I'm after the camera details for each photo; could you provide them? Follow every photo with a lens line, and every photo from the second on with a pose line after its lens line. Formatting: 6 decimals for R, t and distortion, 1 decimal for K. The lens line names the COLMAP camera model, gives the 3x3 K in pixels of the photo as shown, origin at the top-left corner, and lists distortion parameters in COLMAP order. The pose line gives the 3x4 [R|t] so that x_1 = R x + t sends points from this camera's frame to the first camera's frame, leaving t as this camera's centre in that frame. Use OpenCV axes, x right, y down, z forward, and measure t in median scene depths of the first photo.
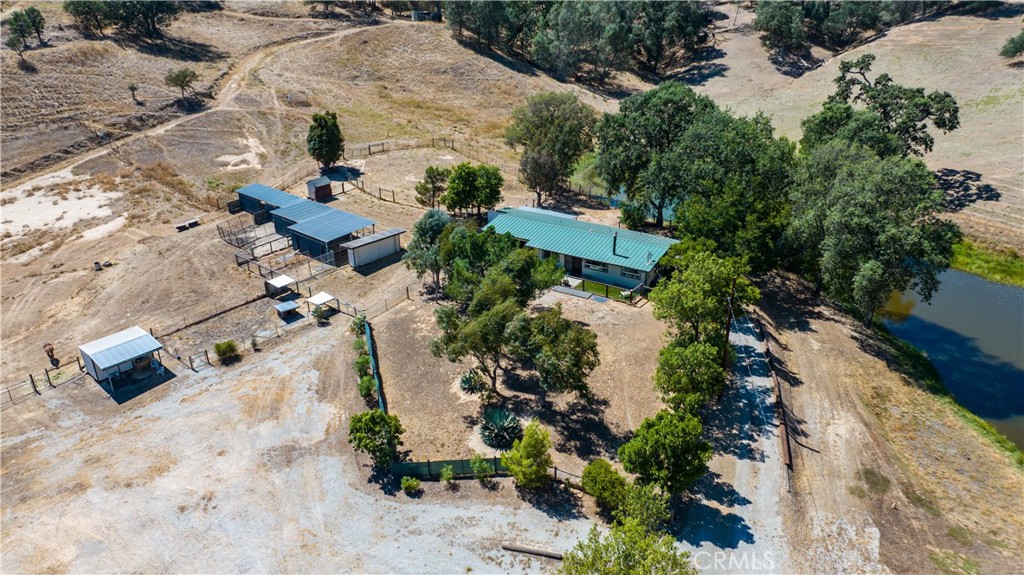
lens RADIAL K [[719.8, 0, 517.6], [0, 719.8, 284.4], [0, 0, 1]] dist [-0.028645, 0.027067]
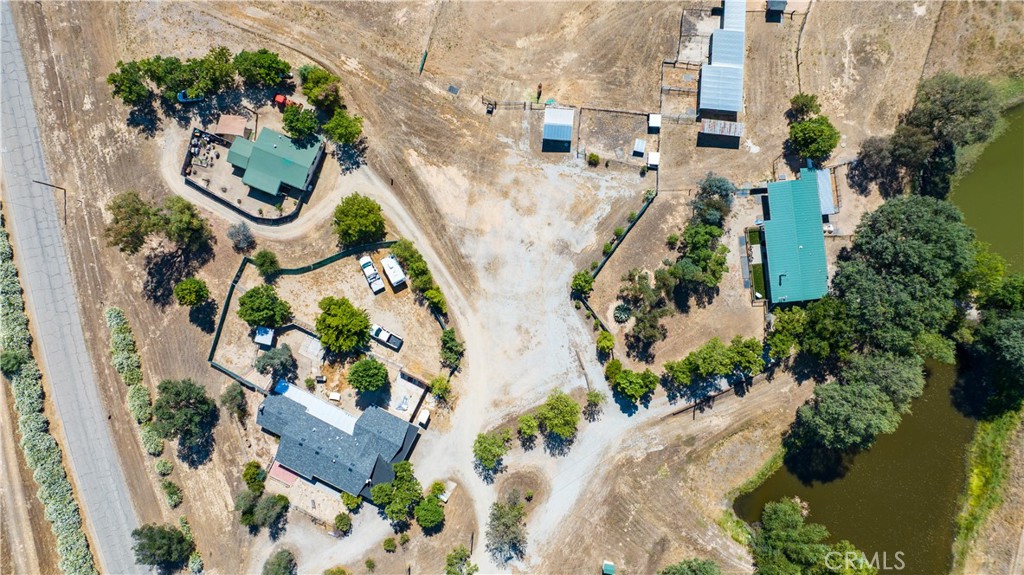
lens RADIAL K [[719.8, 0, 517.6], [0, 719.8, 284.4], [0, 0, 1]] dist [-0.028645, 0.027067]
pose [[0.608852, 0.793244, -0.007900, -0.135240], [-0.331928, 0.263790, 0.905670, -0.869129], [0.720502, -0.548797, 0.423909, -0.107250]]
